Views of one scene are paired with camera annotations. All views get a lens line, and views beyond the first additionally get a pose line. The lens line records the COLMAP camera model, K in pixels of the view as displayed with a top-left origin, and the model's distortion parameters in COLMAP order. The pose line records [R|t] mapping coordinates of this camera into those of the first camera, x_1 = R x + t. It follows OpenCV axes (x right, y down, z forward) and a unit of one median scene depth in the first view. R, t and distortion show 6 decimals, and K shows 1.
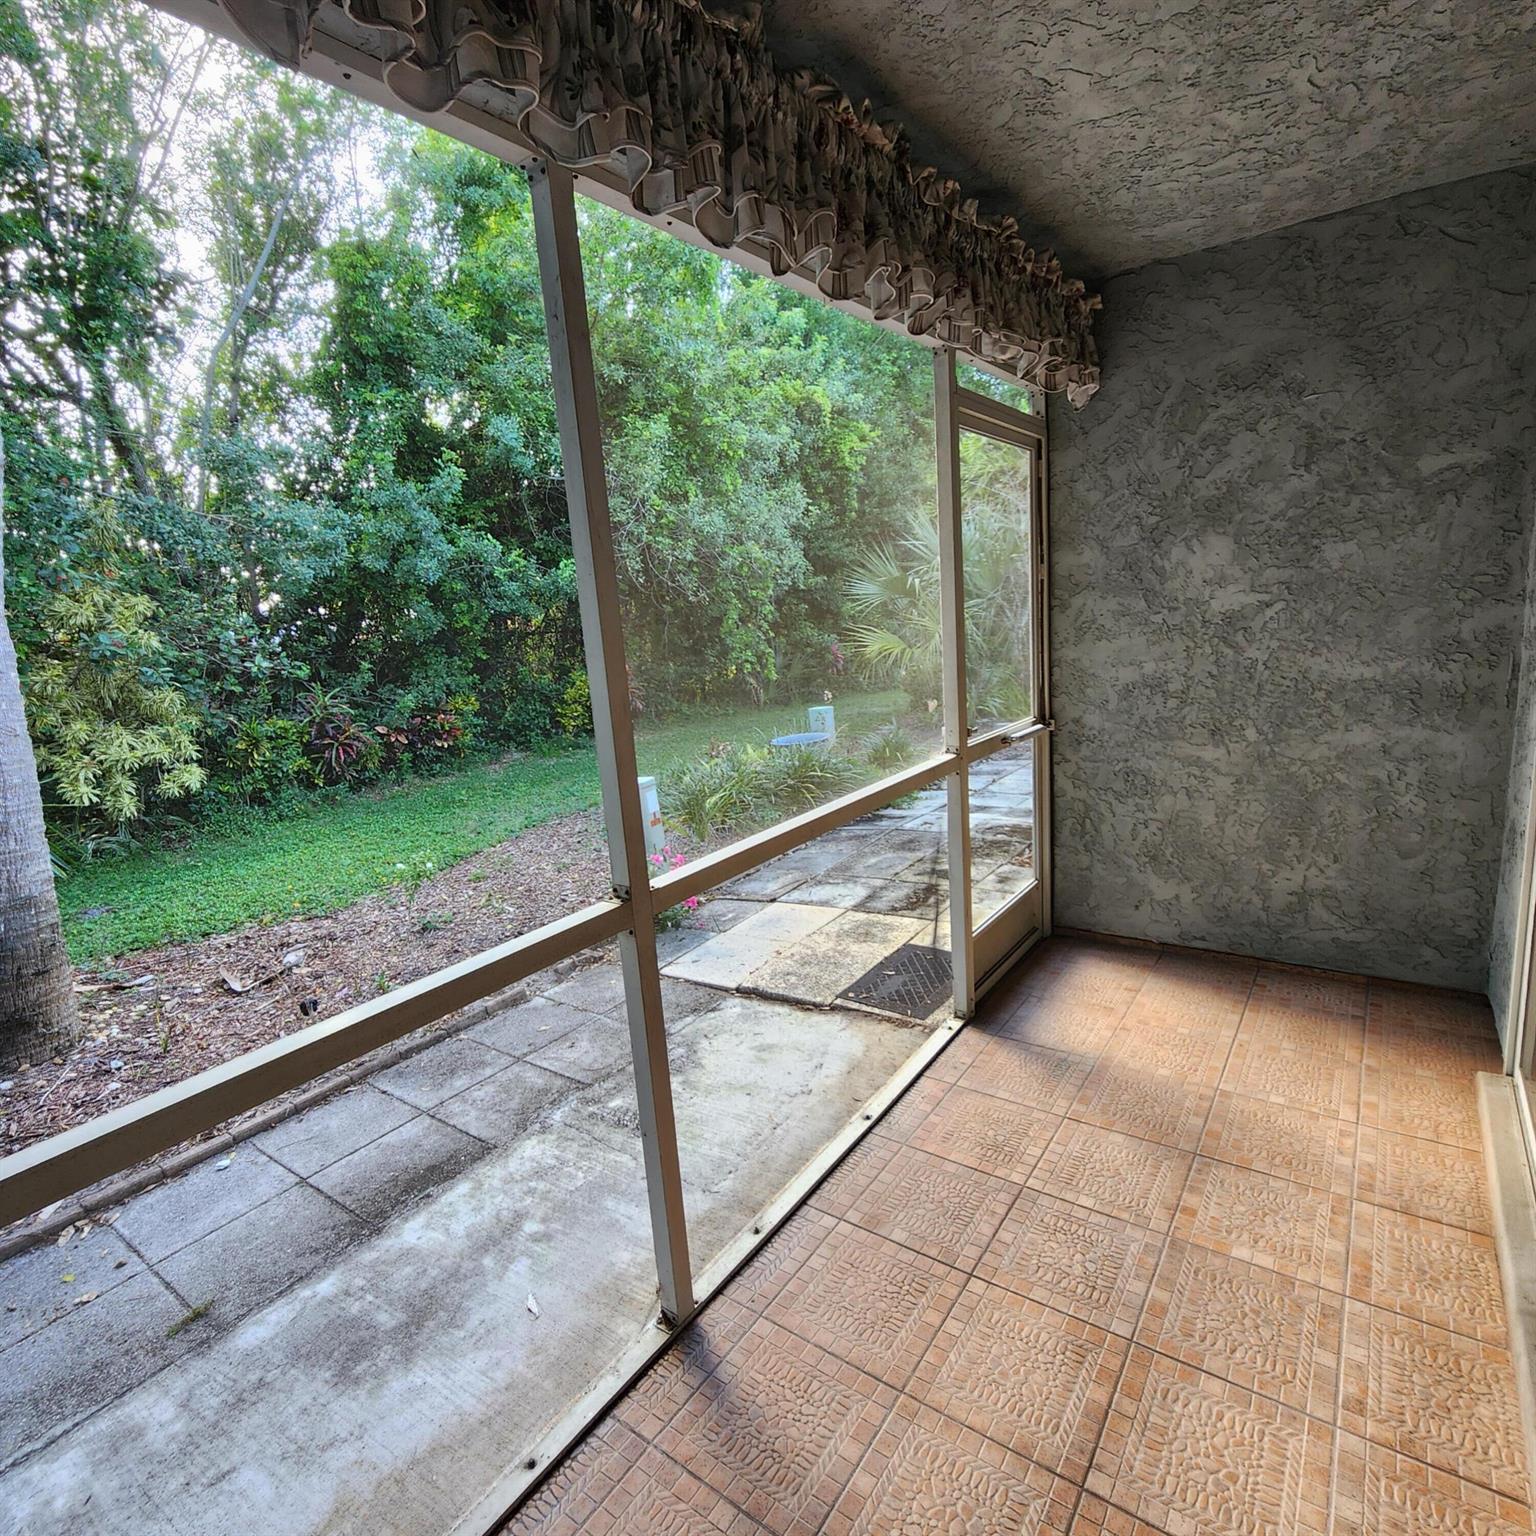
lens RADIAL K [[838.6, 0, 768.0], [0, 838.6, 773.7], [0, 0, 1]] dist [-0.000917, -0.000023]
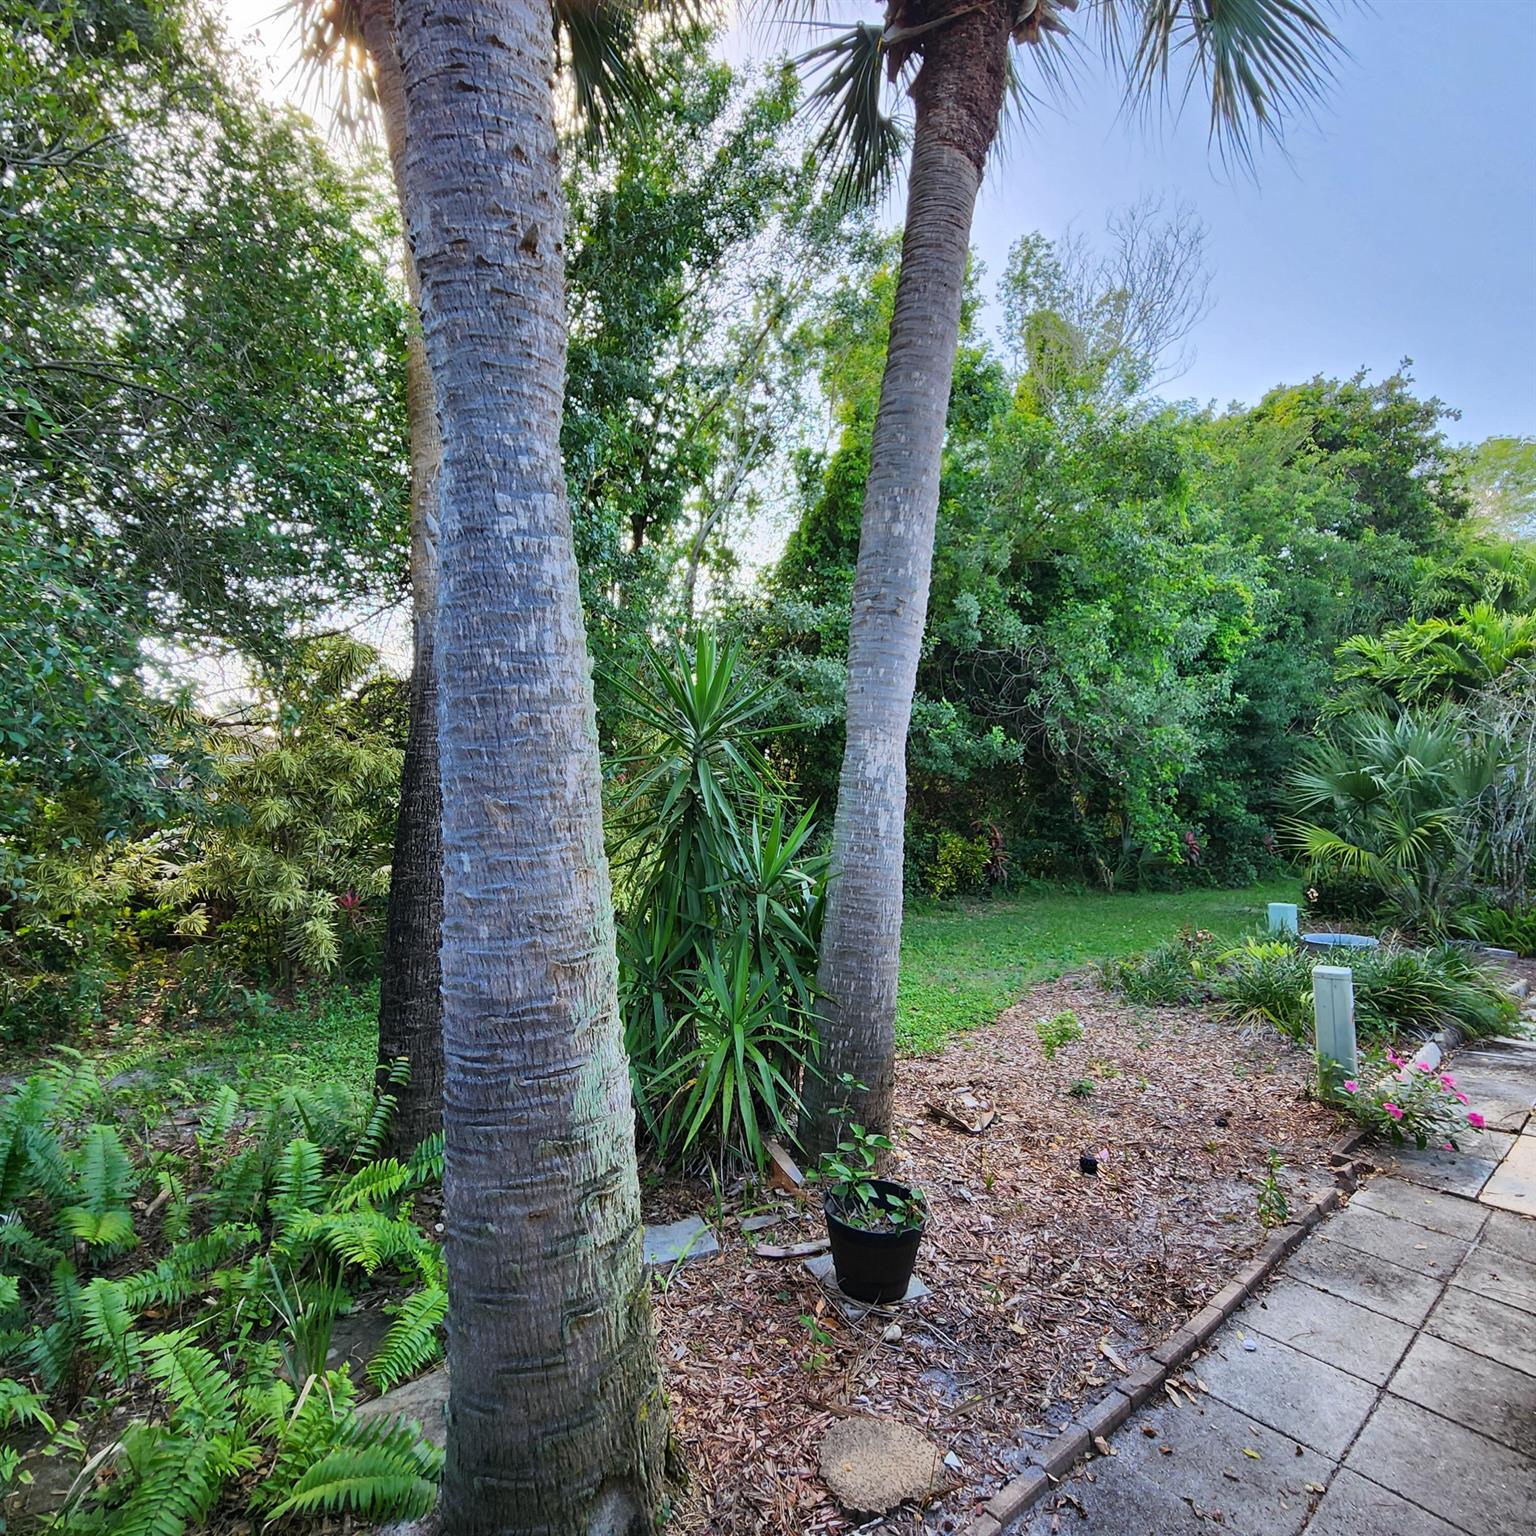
lens RADIAL K [[838.6, 0, 768.0], [0, 838.6, 773.7], [0, 0, 1]] dist [-0.000917, -0.000023]
pose [[0.969778, 0.096525, -0.224085, -0.263975], [-0.138246, 0.974147, -0.178678, 0.022456], [0.201045, 0.204257, 0.958050, -0.033584]]
